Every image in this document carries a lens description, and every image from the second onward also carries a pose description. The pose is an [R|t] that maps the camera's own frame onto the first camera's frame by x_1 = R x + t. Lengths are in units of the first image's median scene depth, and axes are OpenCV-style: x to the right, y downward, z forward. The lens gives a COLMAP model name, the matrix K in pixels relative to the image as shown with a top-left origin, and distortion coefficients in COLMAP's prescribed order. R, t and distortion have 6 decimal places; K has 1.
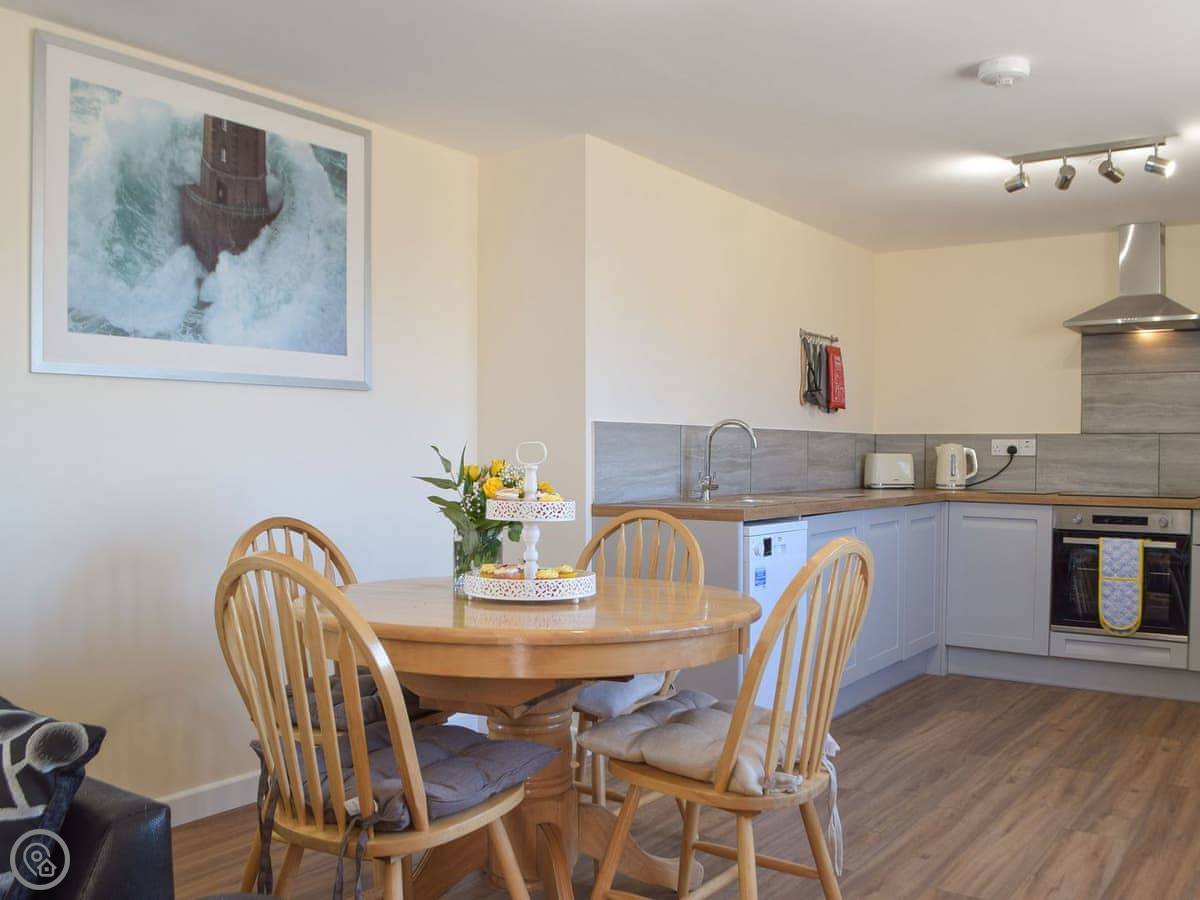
lens RADIAL K [[1074.7, 0, 608.4], [0, 1074.7, 496.1], [0, 0, 1]] dist [-0.094051, 0.010182]
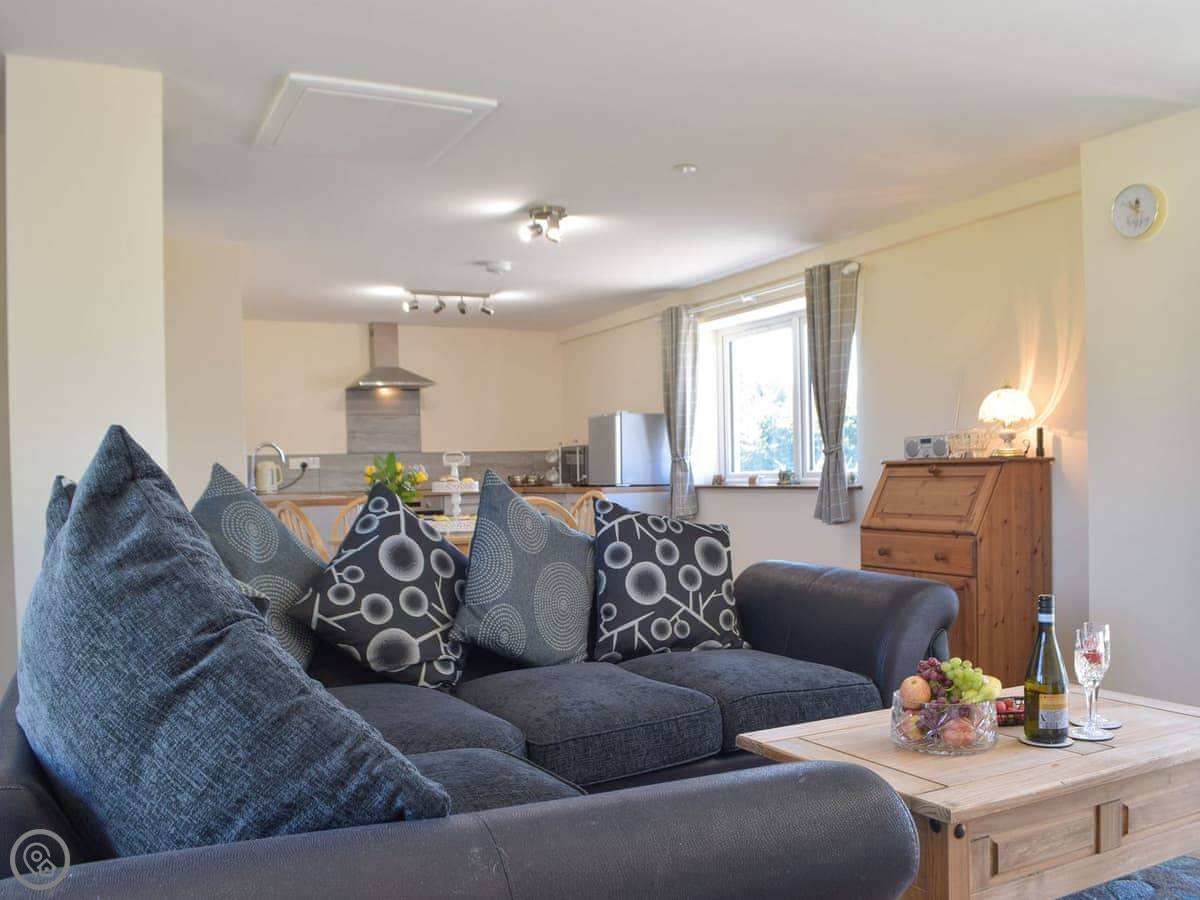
lens RADIAL K [[1074.7, 0, 598.9], [0, 1074.7, 489.6], [0, 0, 1]] dist [-0.094051, 0.010182]
pose [[0.481447, -0.028749, 0.876004, -0.827513], [0.060473, 0.998170, -0.000477, 0.017996], [-0.874386, 0.053204, 0.482304, -0.072346]]
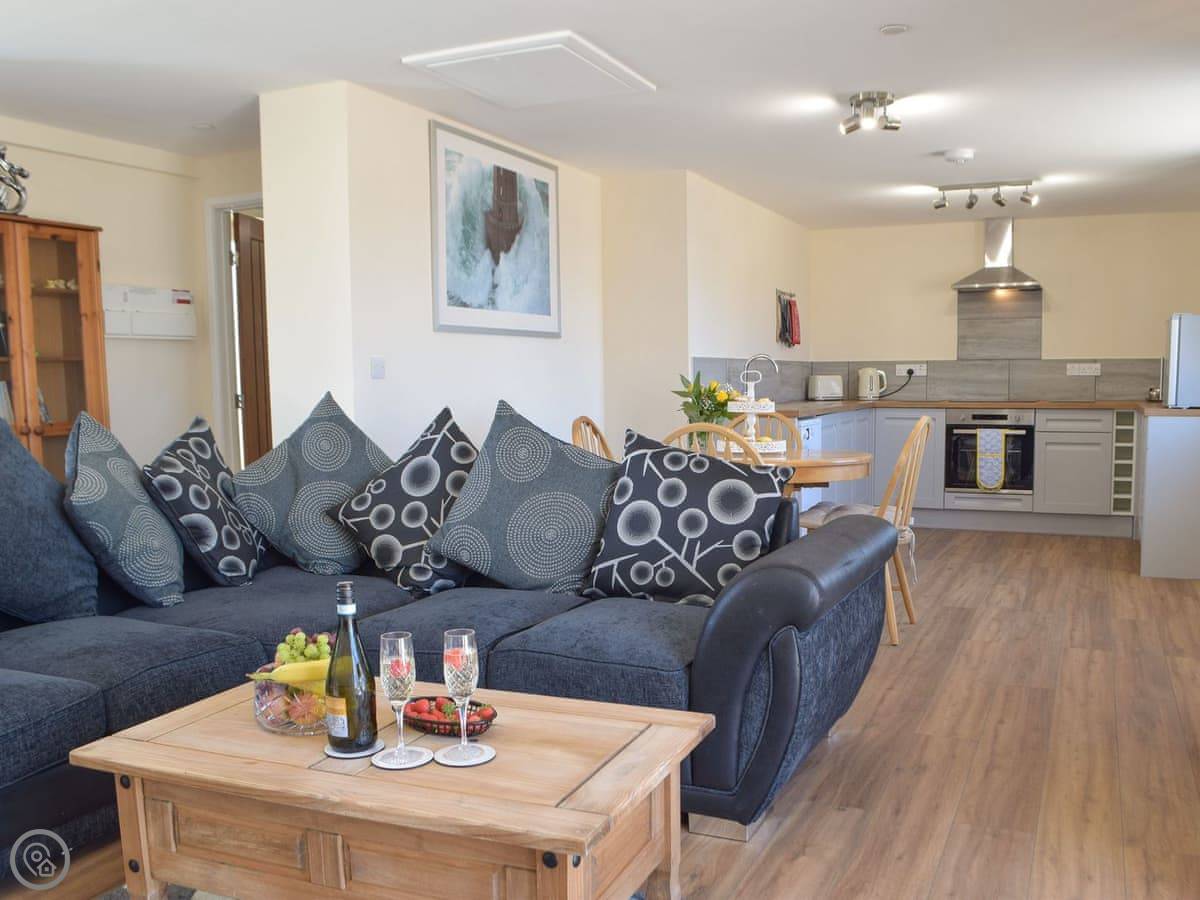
lens RADIAL K [[1074.7, 0, 625.5], [0, 1074.7, 498.4], [0, 0, 1]] dist [-0.094051, 0.010182]
pose [[0.980083, -0.037822, 0.194951, -0.334757], [0.024193, 0.997124, 0.071826, 0.017001], [-0.197107, -0.065679, 0.978180, -0.410473]]
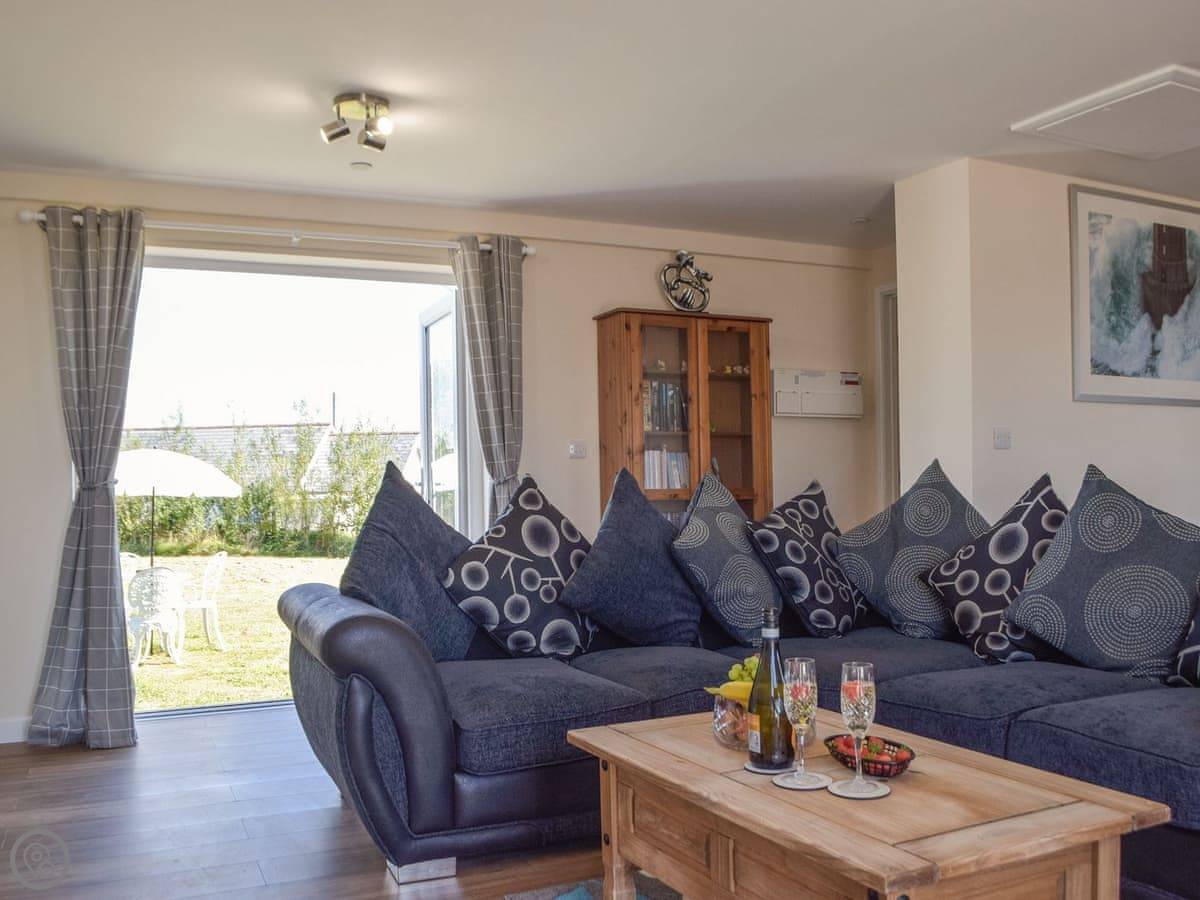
lens RADIAL K [[1074.7, 0, 604.3], [0, 1074.7, 495.5], [0, 0, 1]] dist [-0.094051, 0.010182]
pose [[0.867114, -0.004512, -0.498089, -0.210498], [-0.009590, 0.999622, -0.025750, 0.039981], [0.498017, 0.027105, 0.866744, -0.409141]]
